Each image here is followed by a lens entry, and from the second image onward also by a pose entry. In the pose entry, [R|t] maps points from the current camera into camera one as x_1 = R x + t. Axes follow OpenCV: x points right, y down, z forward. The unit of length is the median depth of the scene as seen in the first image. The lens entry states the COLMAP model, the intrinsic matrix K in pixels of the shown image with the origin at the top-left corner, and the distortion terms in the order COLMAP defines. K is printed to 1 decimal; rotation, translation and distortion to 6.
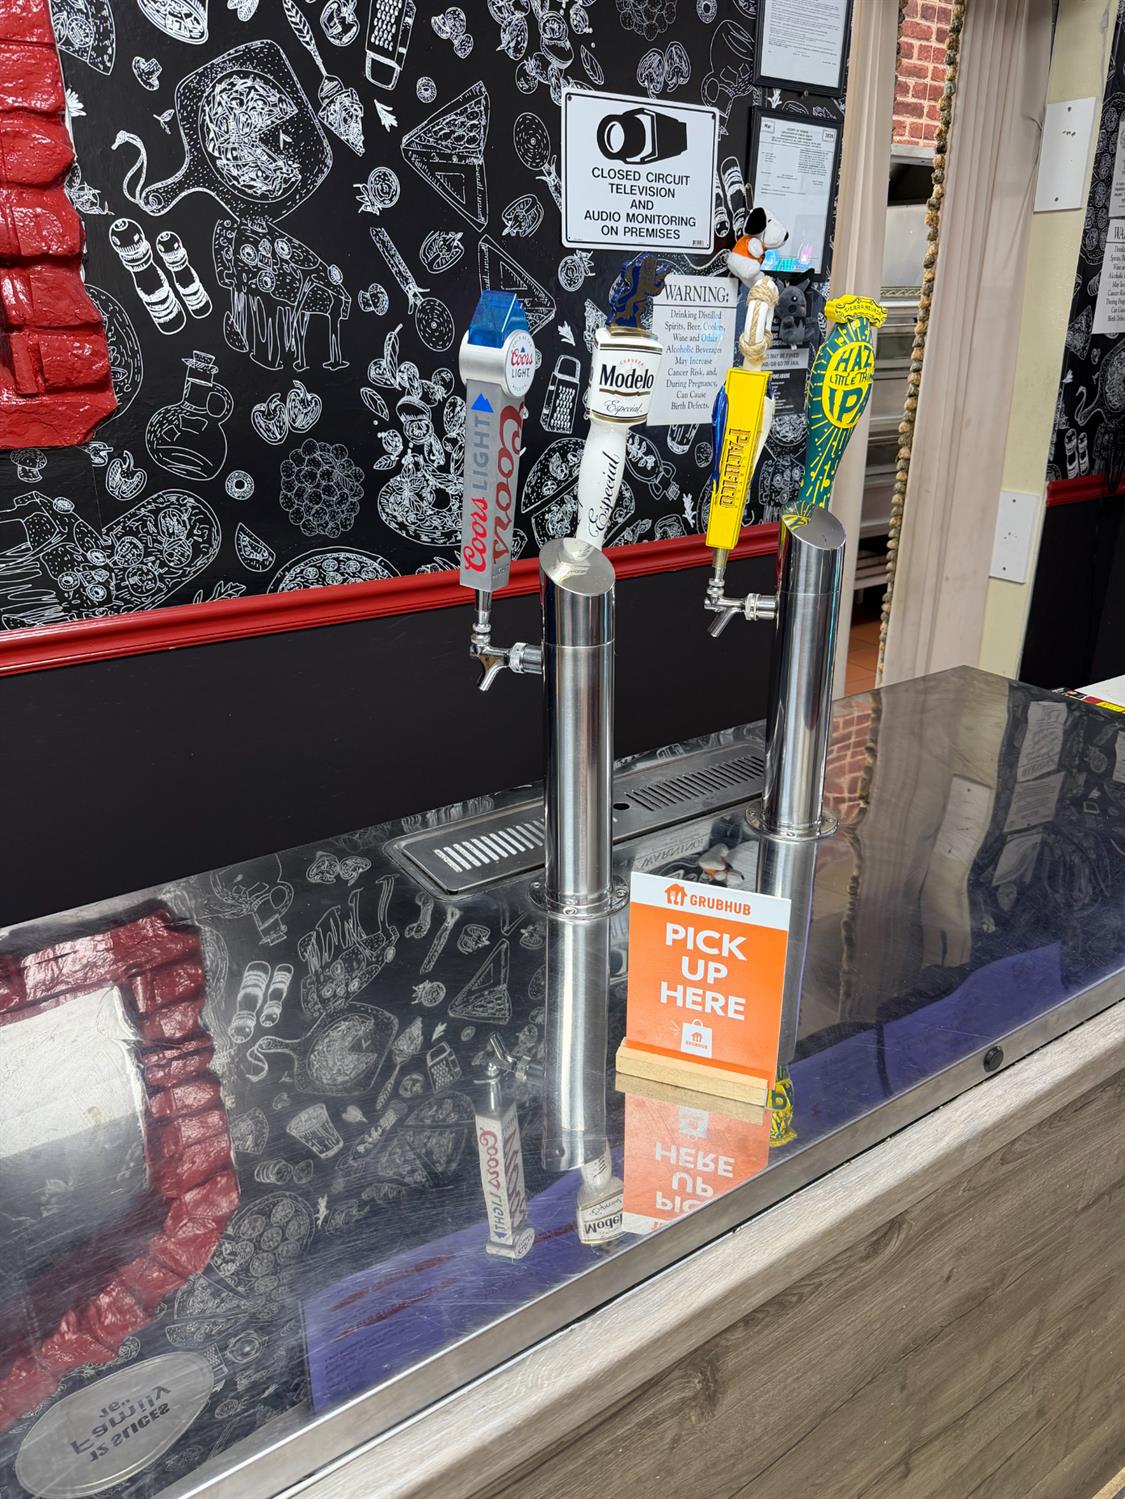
lens RADIAL K [[1212.7, 0, 552.9], [0, 1212.7, 758.6], [0, 0, 1]] dist [-0.008732, -0.004236]
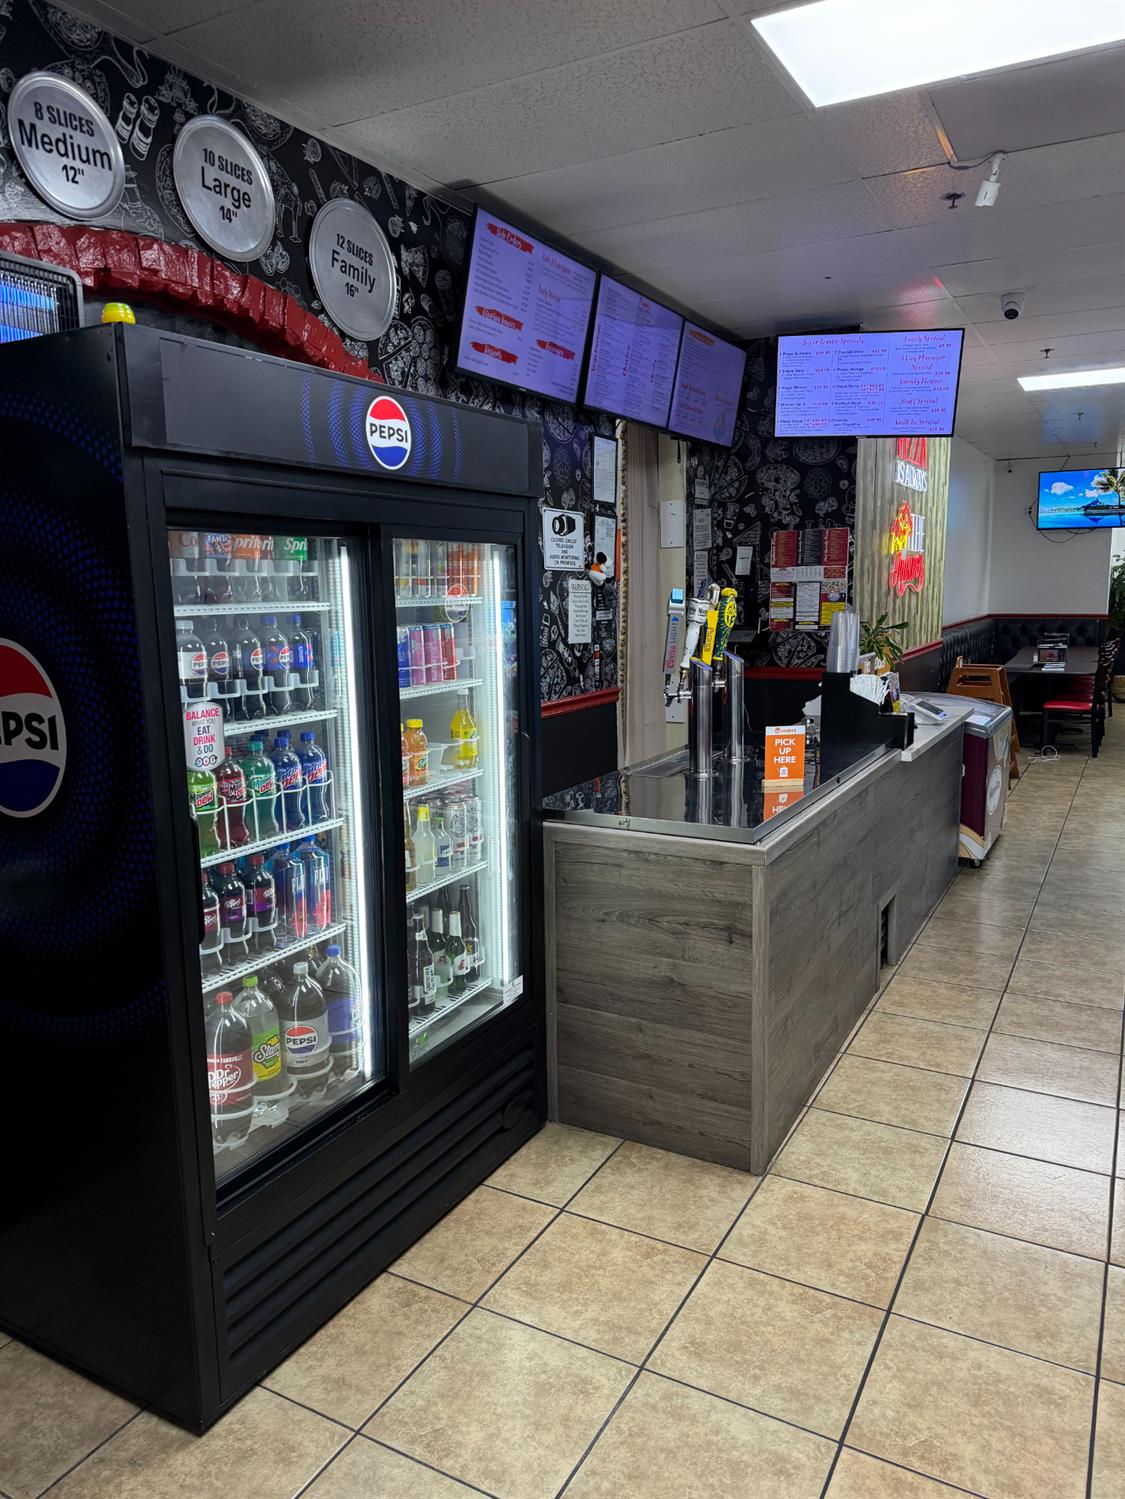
lens RADIAL K [[1066.1, 0, 565.7], [0, 1066.1, 748.6], [0, 0, 1]] dist [0.012321, -0.023893]
pose [[0.901655, -0.083251, 0.424368, -0.832563], [0.173246, 0.968647, -0.178069, 0.279108], [-0.396238, 0.234077, 0.887808, -0.744192]]
